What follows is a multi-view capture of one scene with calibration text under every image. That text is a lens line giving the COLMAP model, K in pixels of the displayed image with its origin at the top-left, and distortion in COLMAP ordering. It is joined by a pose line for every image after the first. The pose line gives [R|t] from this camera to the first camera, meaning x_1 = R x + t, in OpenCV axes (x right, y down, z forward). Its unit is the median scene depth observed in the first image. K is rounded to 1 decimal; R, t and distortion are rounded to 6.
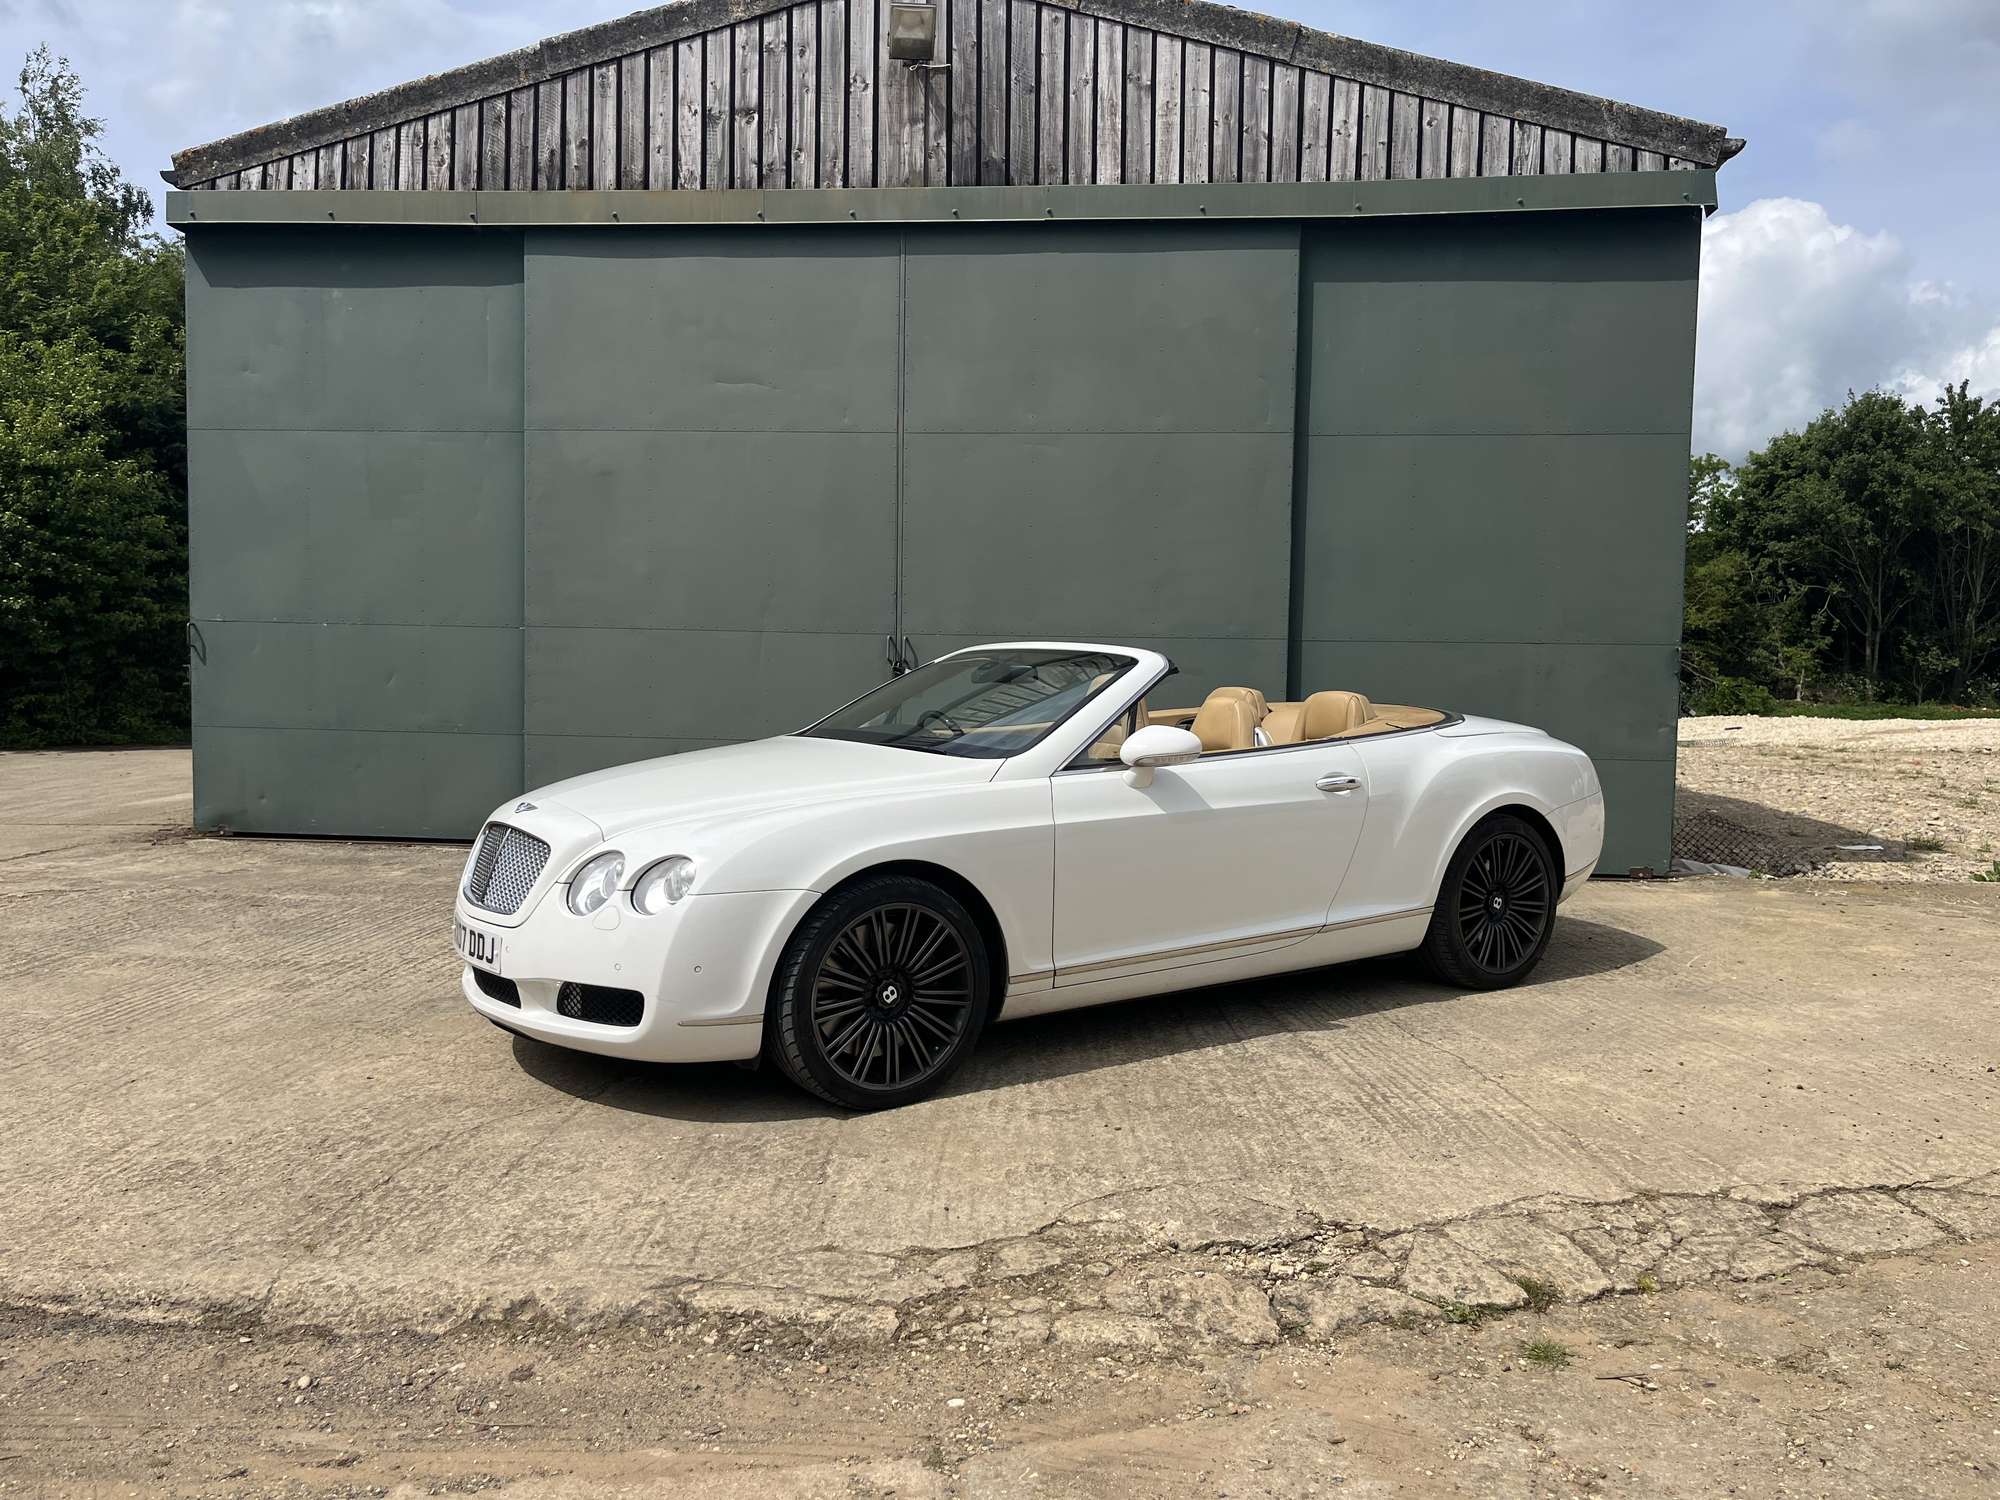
lens RADIAL K [[1483.1, 0, 1000.0], [0, 1483.1, 750.0], [0, 0, 1]] dist [0.062266, -0.070367]
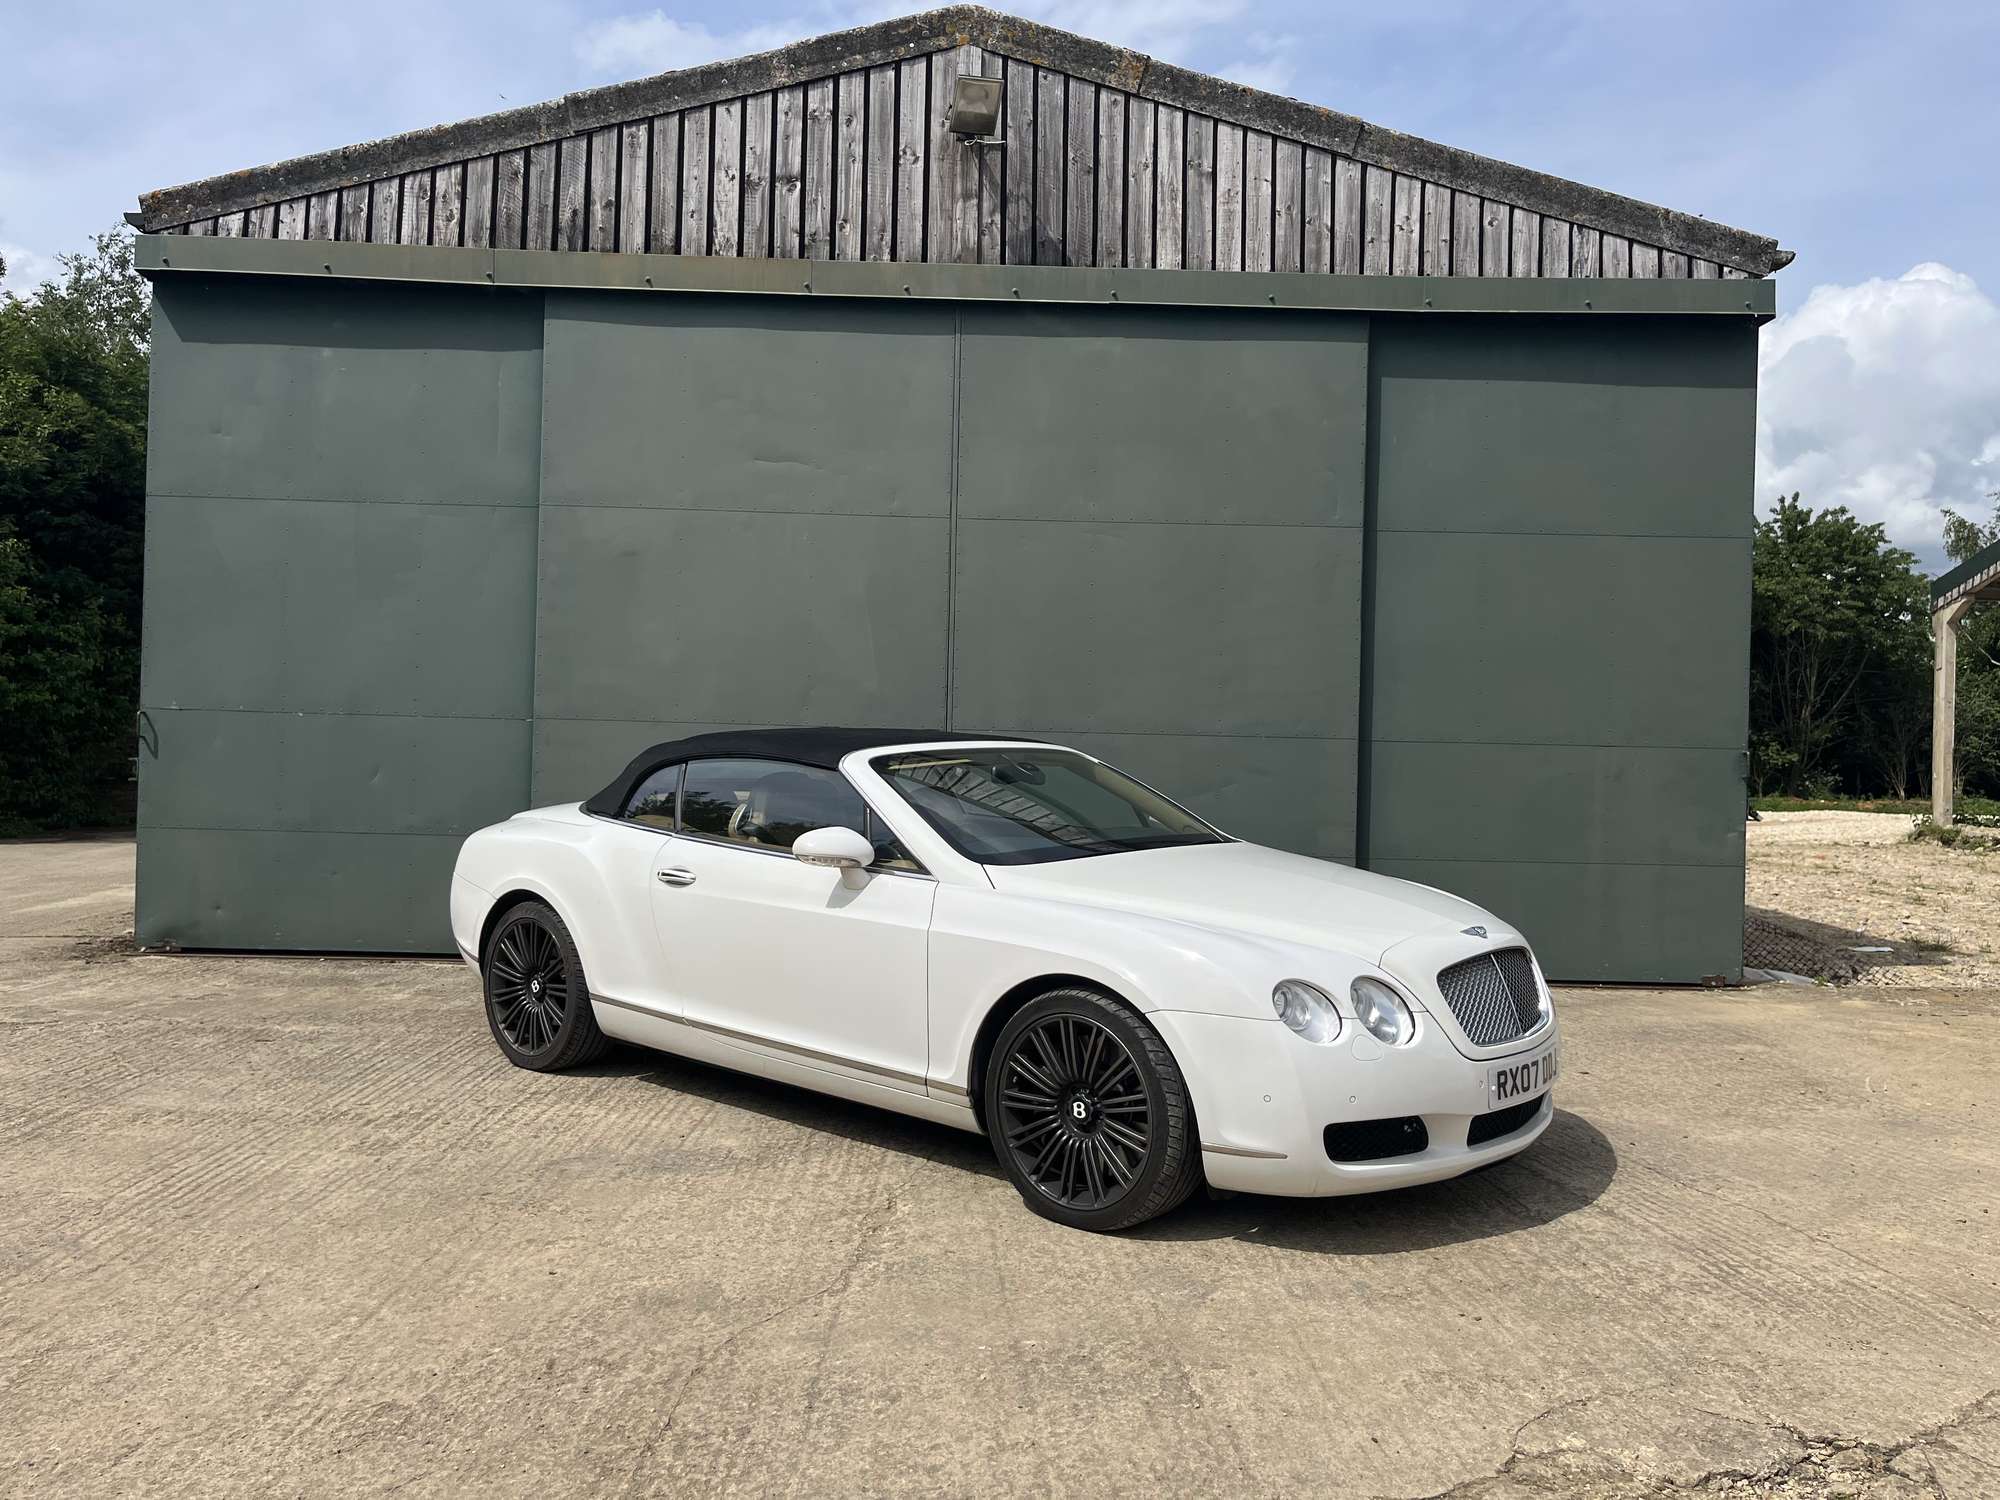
lens RADIAL K [[1484.6, 0, 1004.5], [0, 1484.6, 747.7], [0, 0, 1]] dist [0.060926, -0.072633]
pose [[0.994013, 0.007199, 0.109023, -0.137264], [-0.000832, 0.998297, -0.058337, -0.012339], [-0.109258, 0.057897, 0.992326, 0.067864]]
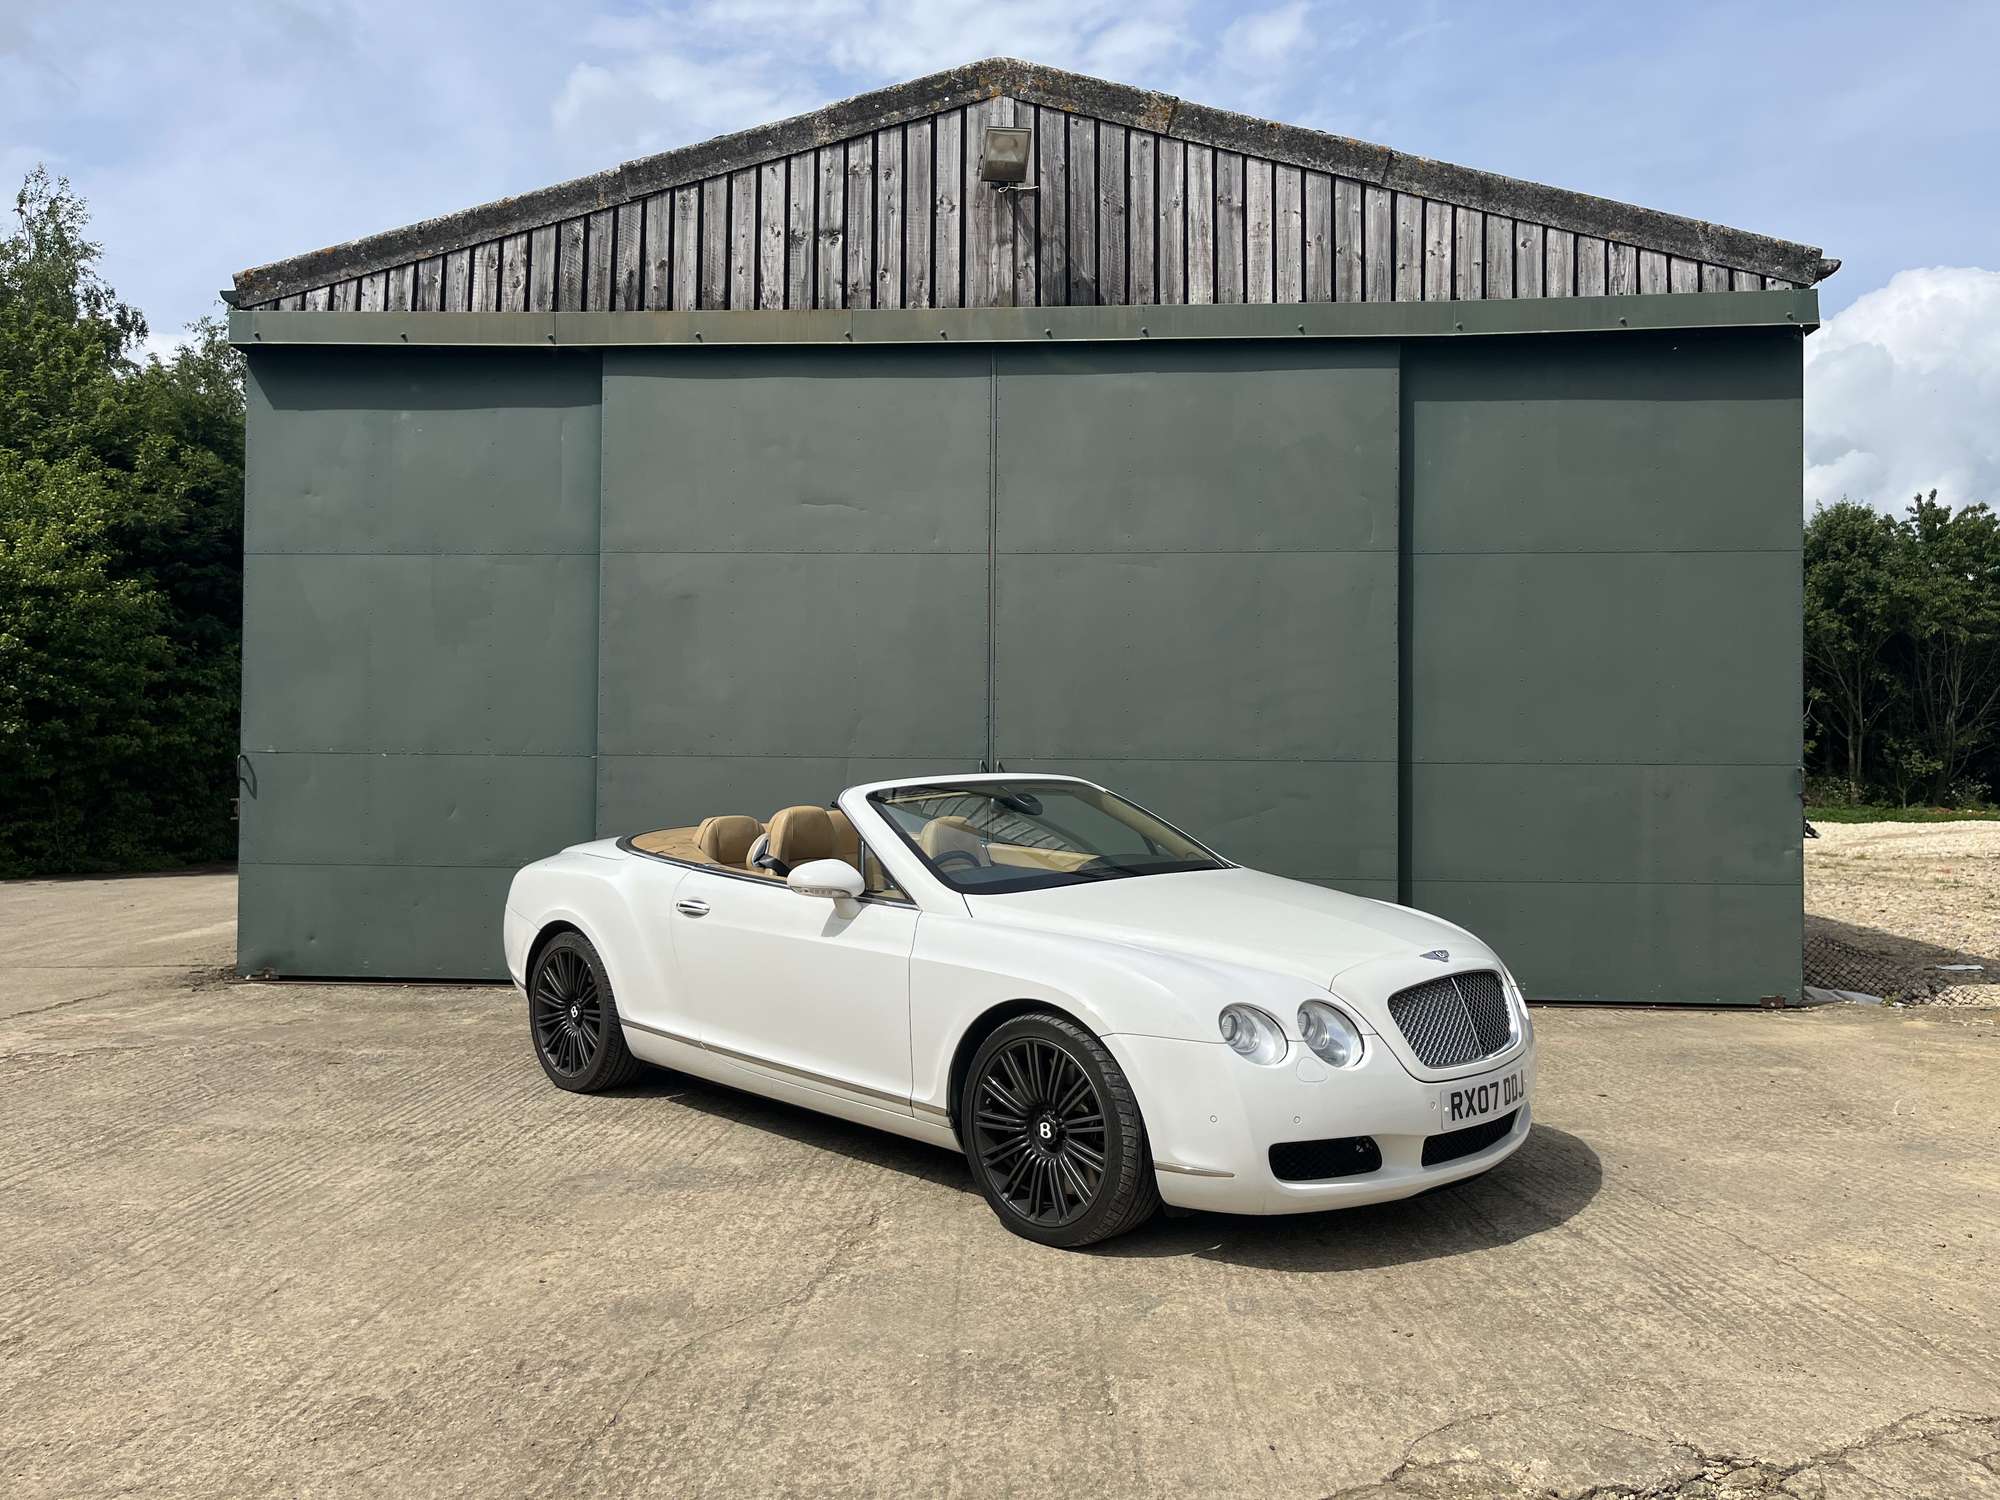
lens RADIAL K [[1484.2, 0, 1006.5], [0, 1484.2, 745.2], [0, 0, 1]] dist [0.062474, -0.073932]
pose [[0.999560, -0.008928, 0.028297, -0.086562], [0.011006, 0.997187, -0.074143, -0.015788], [-0.027555, 0.074422, 0.996846, 0.040652]]
